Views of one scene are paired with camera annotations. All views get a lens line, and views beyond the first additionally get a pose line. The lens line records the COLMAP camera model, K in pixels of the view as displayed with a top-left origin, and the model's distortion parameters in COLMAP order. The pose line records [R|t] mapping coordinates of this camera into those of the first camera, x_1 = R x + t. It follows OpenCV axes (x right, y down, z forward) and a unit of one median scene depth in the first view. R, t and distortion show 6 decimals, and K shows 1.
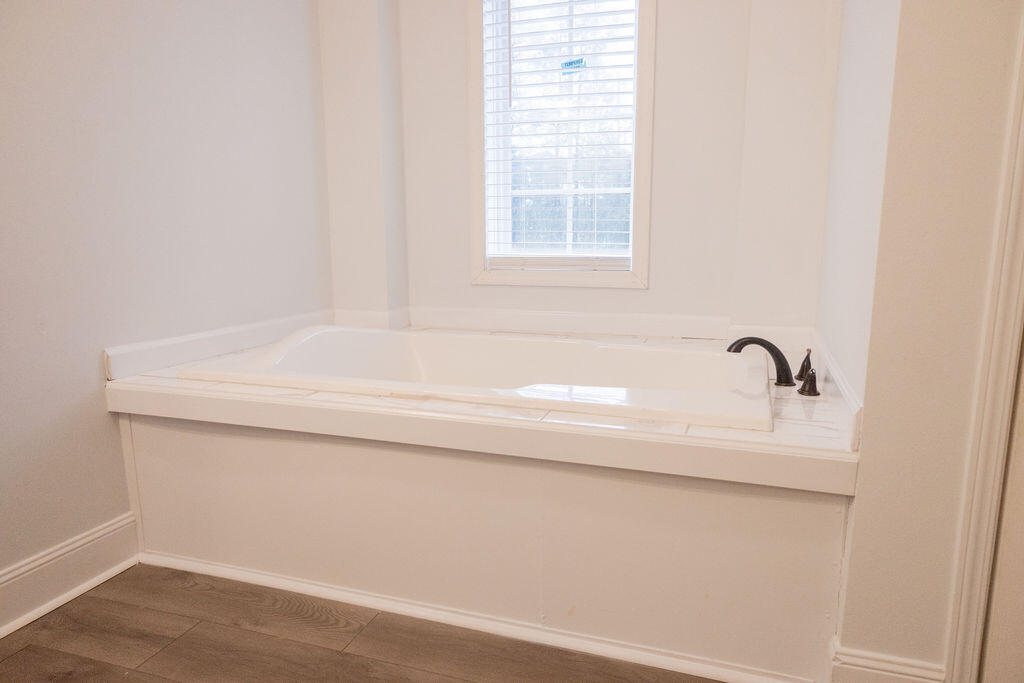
lens RADIAL K [[670.1, 0, 516.6], [0, 670.1, 342.3], [0, 0, 1]] dist [-0.000539, 0.009331]
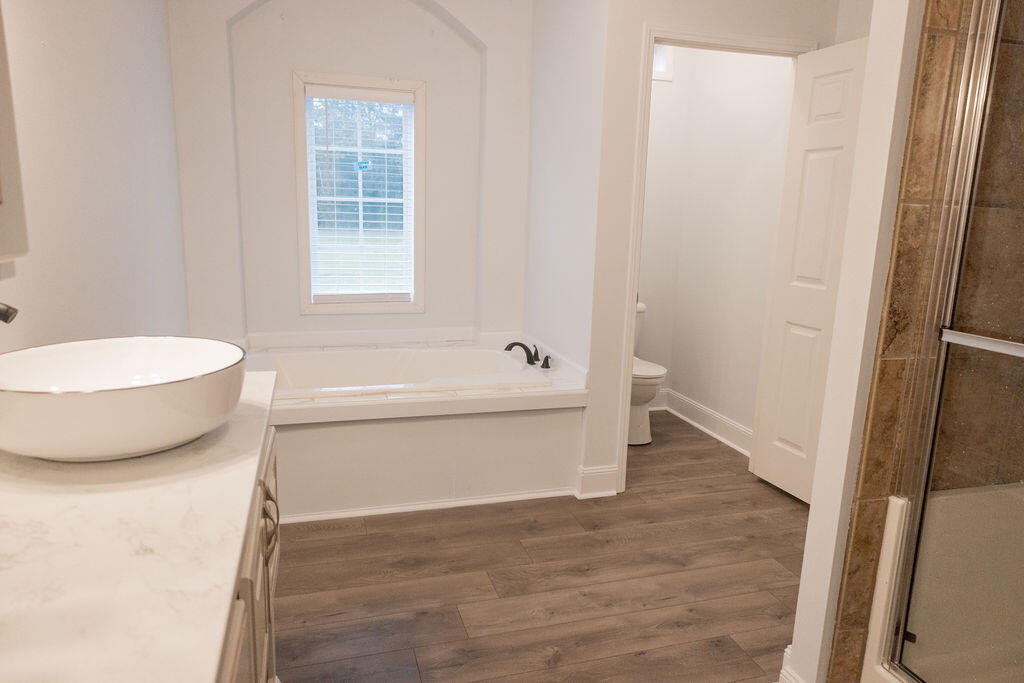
lens RADIAL K [[670.1, 0, 517.9], [0, 670.1, 344.9], [0, 0, 1]] dist [-0.000539, 0.009331]
pose [[0.804224, -0.090709, 0.587364, -0.893905], [0.067662, 0.995833, 0.061147, -0.132690], [-0.590463, -0.009434, 0.807010, -0.675273]]
